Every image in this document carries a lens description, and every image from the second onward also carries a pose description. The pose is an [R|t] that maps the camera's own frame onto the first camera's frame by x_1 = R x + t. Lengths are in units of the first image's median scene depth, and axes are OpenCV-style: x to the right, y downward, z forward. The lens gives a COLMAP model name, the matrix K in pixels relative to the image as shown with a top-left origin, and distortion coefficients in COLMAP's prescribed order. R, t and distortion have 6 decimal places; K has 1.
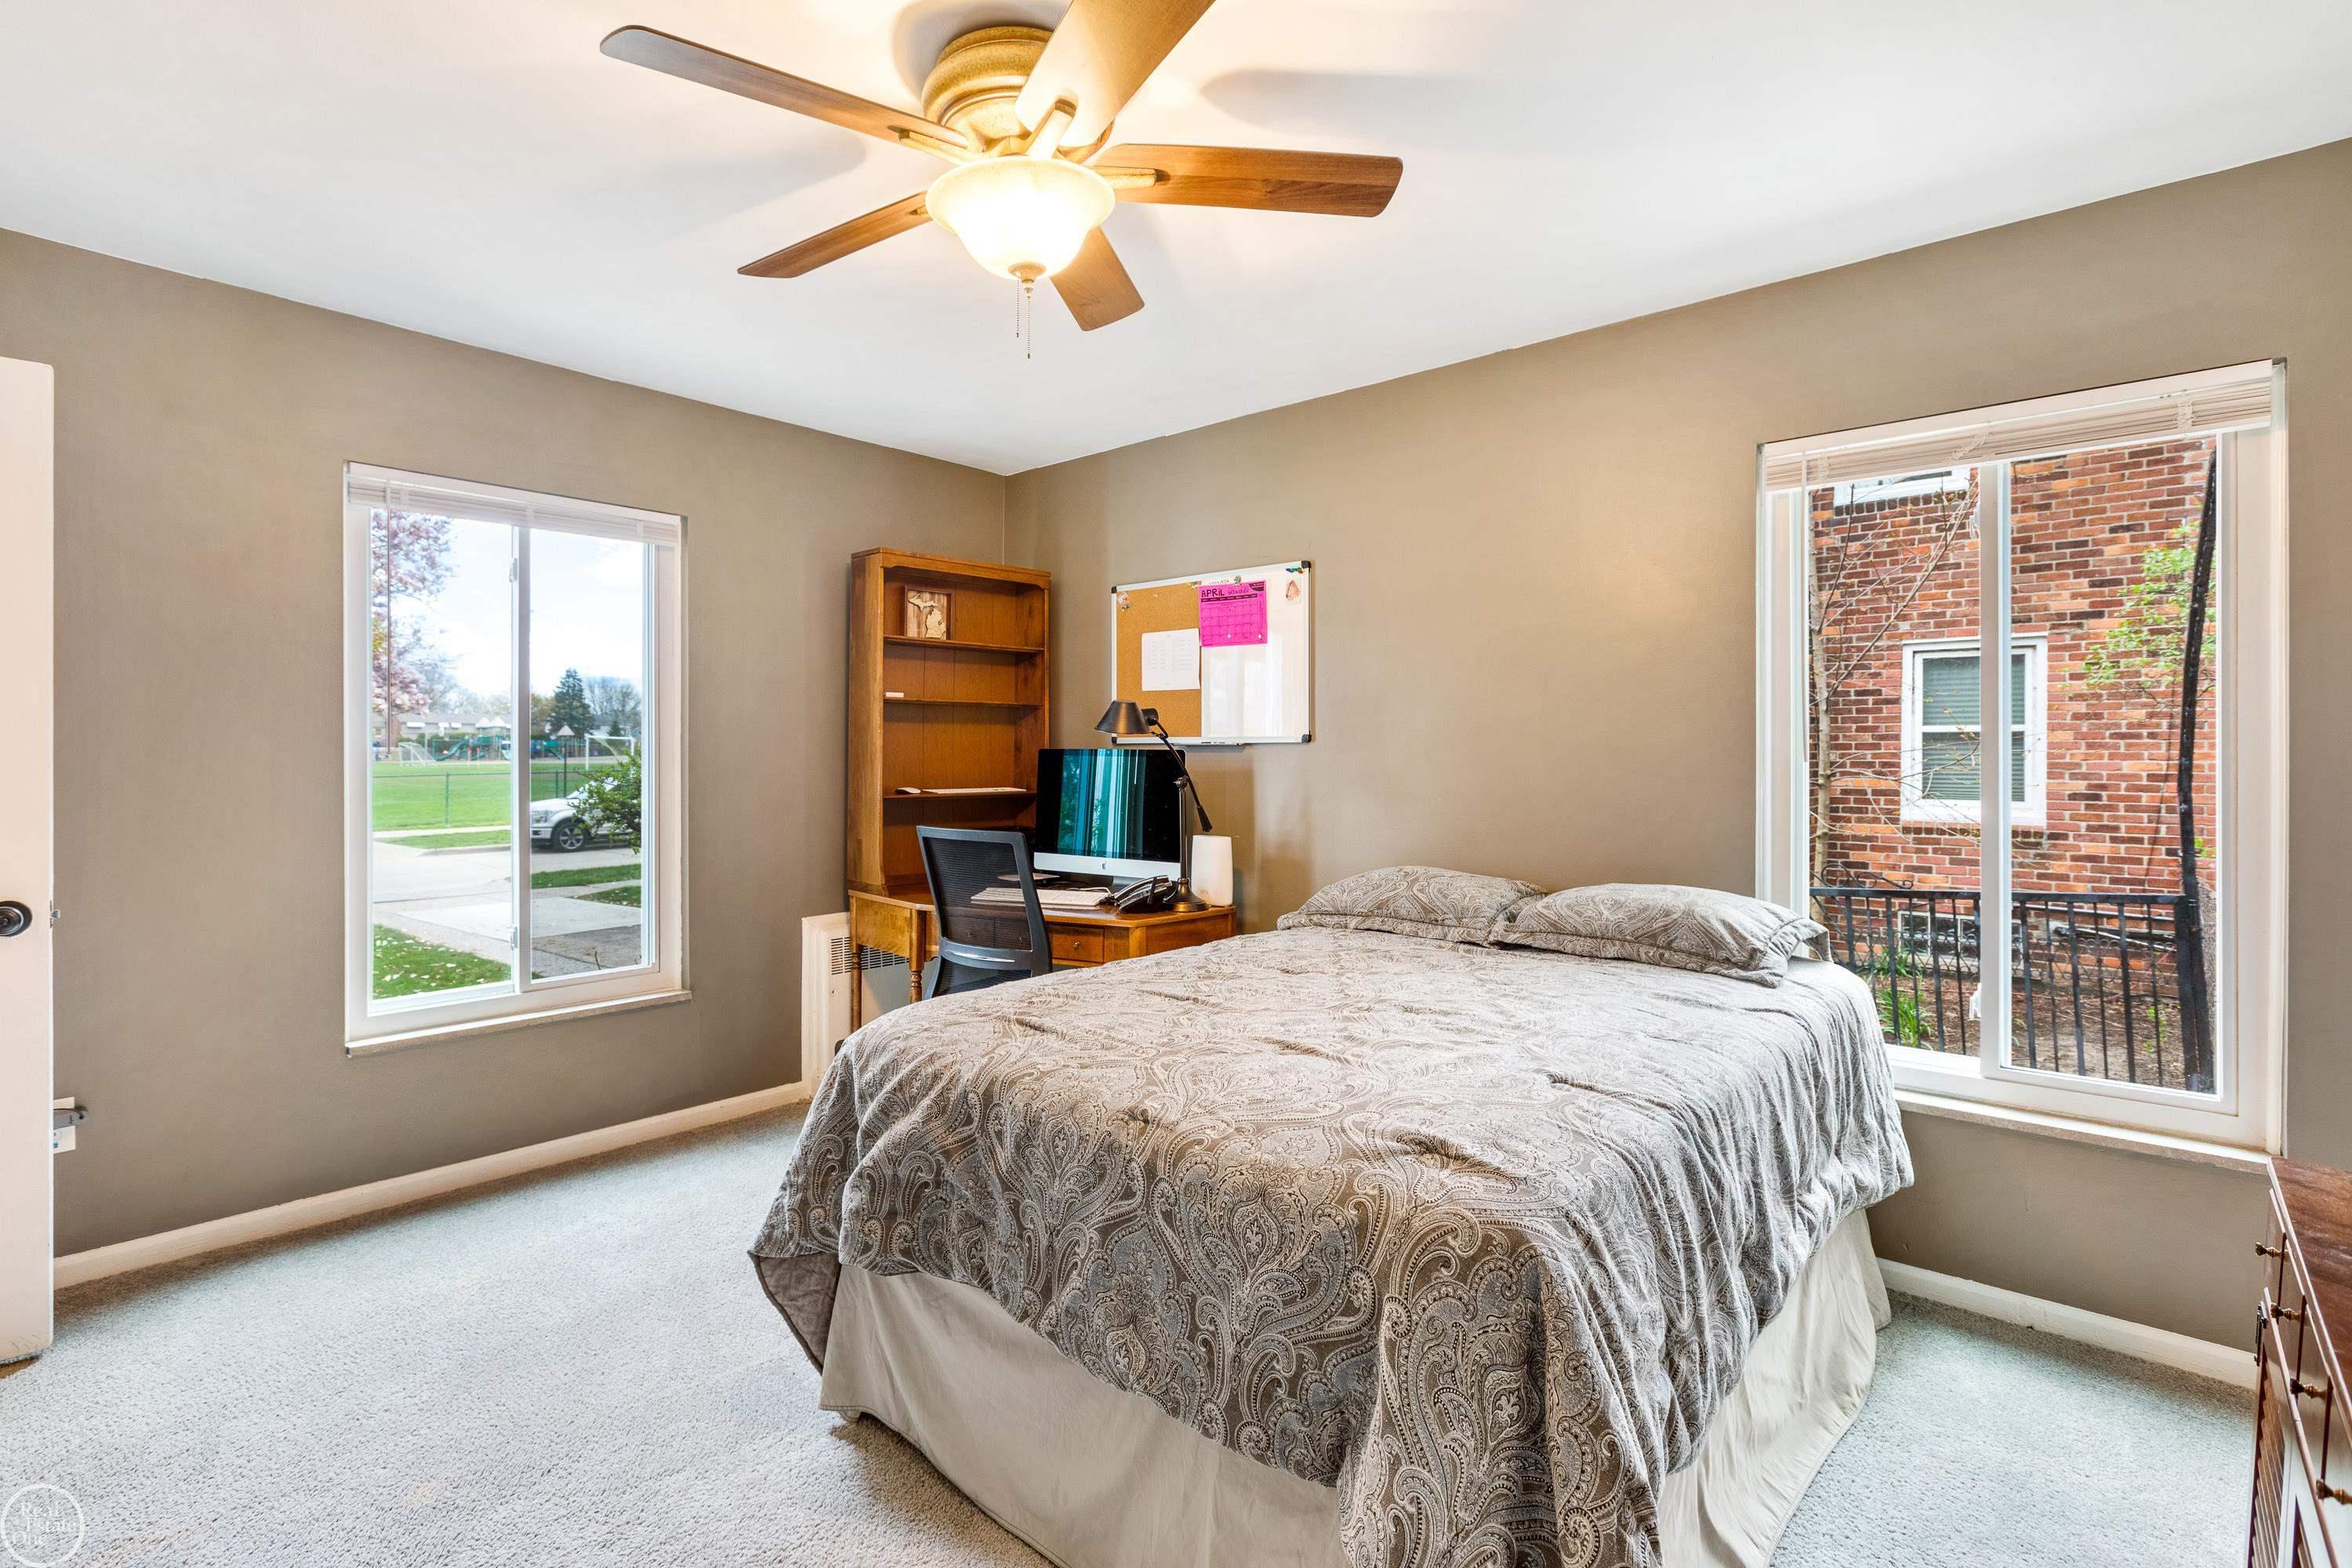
lens RADIAL K [[1123.6, 0, 1181.1], [0, 1123.6, 748.7], [0, 0, 1]] dist [0.001372, 0.000207]
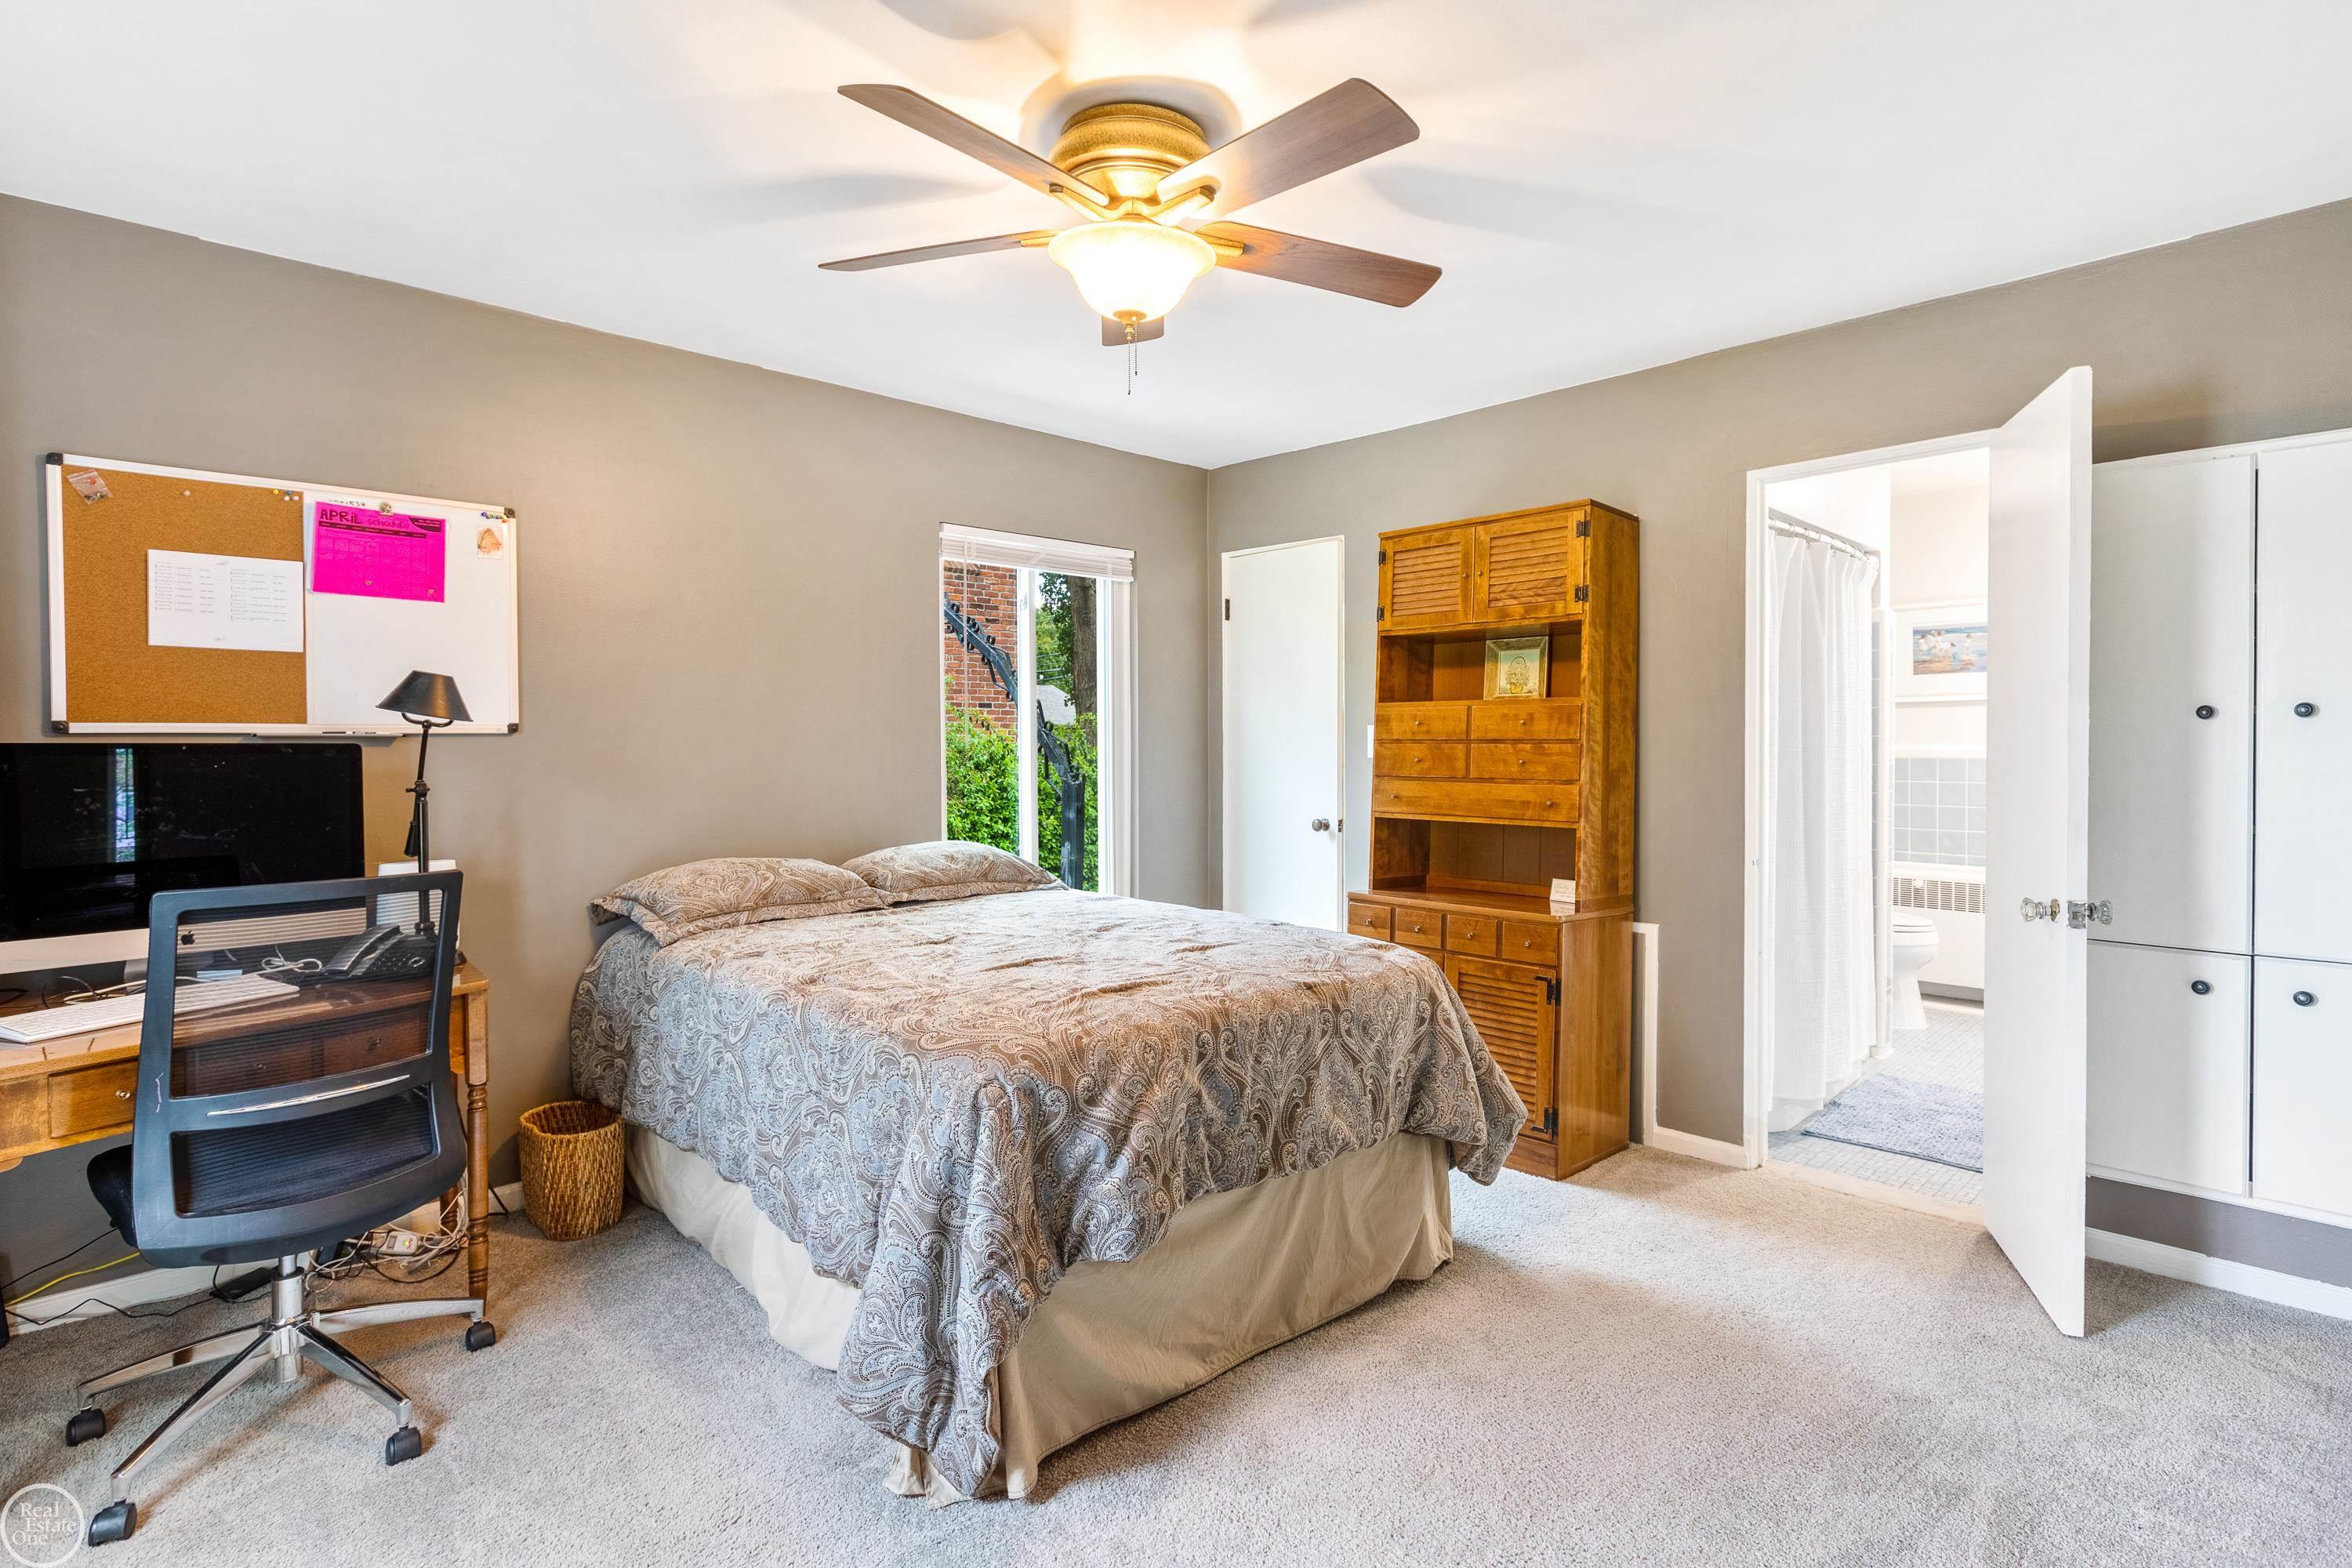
lens RADIAL K [[1123.6, 0, 1181.1], [0, 1123.6, 748.7], [0, 0, 1]] dist [0.001372, 0.000207]
pose [[0.084029, -0.017371, 0.996312, -0.656054], [-0.004278, 0.999833, 0.017793, -0.010057], [-0.996454, -0.005758, 0.083941, 0.446909]]
